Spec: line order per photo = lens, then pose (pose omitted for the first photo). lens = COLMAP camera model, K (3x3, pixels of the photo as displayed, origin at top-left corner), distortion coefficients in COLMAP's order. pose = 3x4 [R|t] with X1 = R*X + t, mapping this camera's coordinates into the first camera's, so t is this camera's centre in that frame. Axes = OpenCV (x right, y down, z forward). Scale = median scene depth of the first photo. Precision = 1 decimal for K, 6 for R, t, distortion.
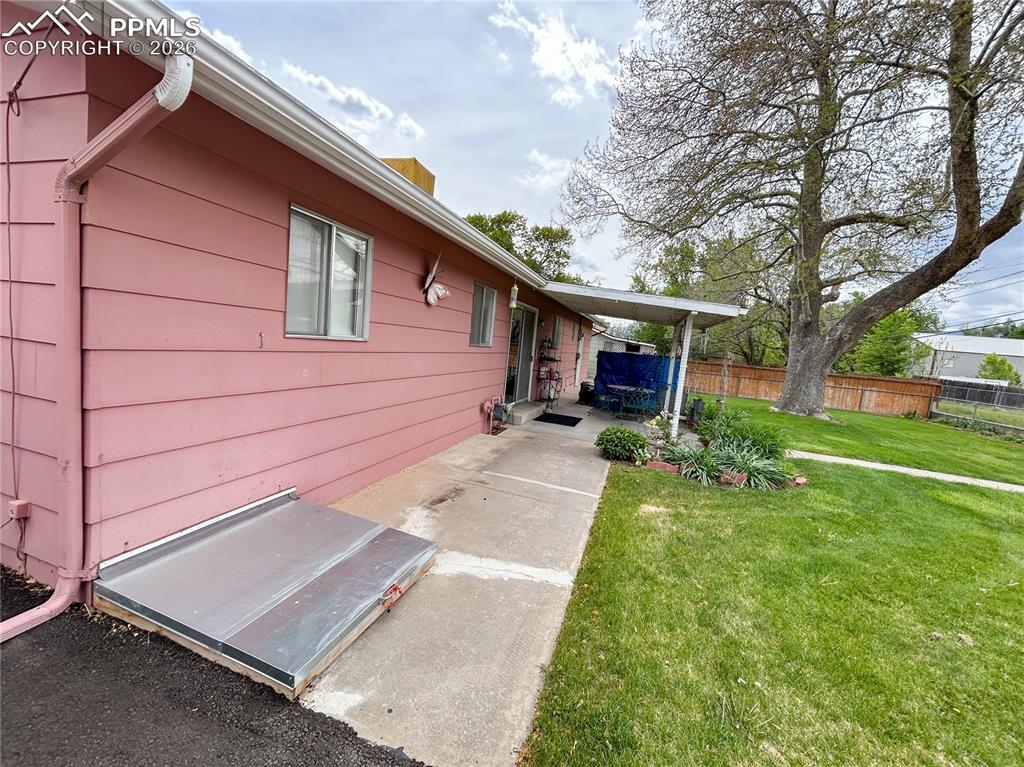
lens RADIAL K [[418.9, 0, 510.5], [0, 418.9, 379.8], [0, 0, 1]] dist [-0.001607, 0.000562]
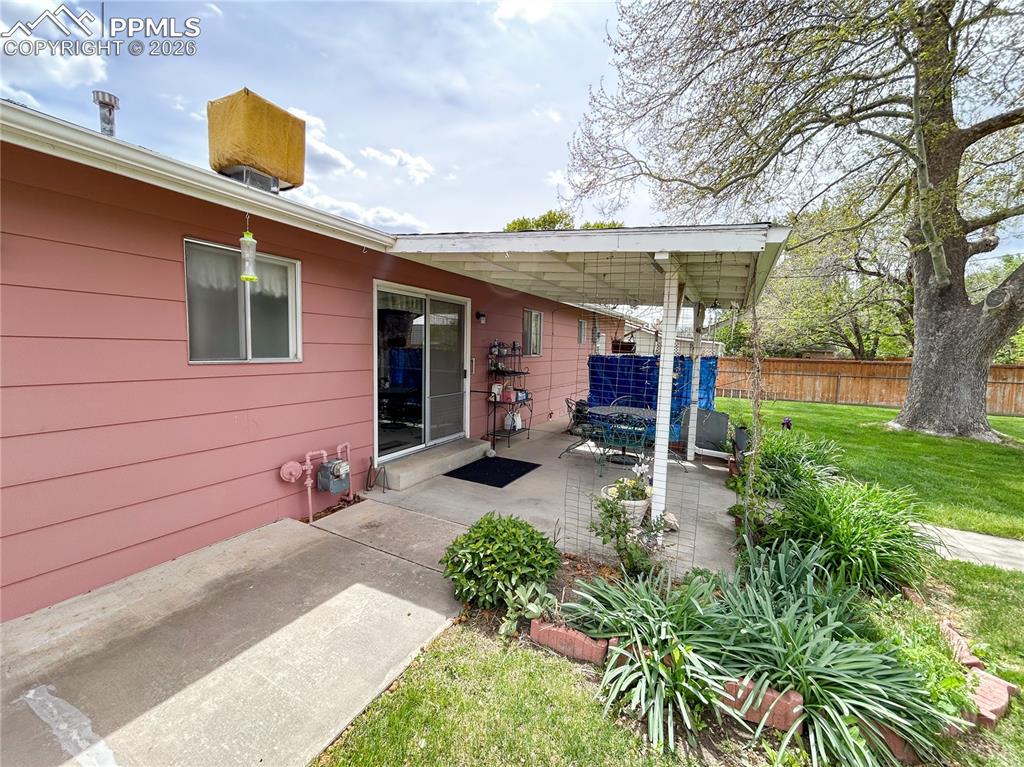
lens RADIAL K [[418.9, 0, 509.2], [0, 418.9, 378.8], [0, 0, 1]] dist [-0.001607, 0.000562]
pose [[0.981456, -0.056445, -0.183187, 0.171576], [0.051367, 0.998156, -0.032356, -0.012492], [0.184676, 0.022346, 0.982545, 0.259665]]
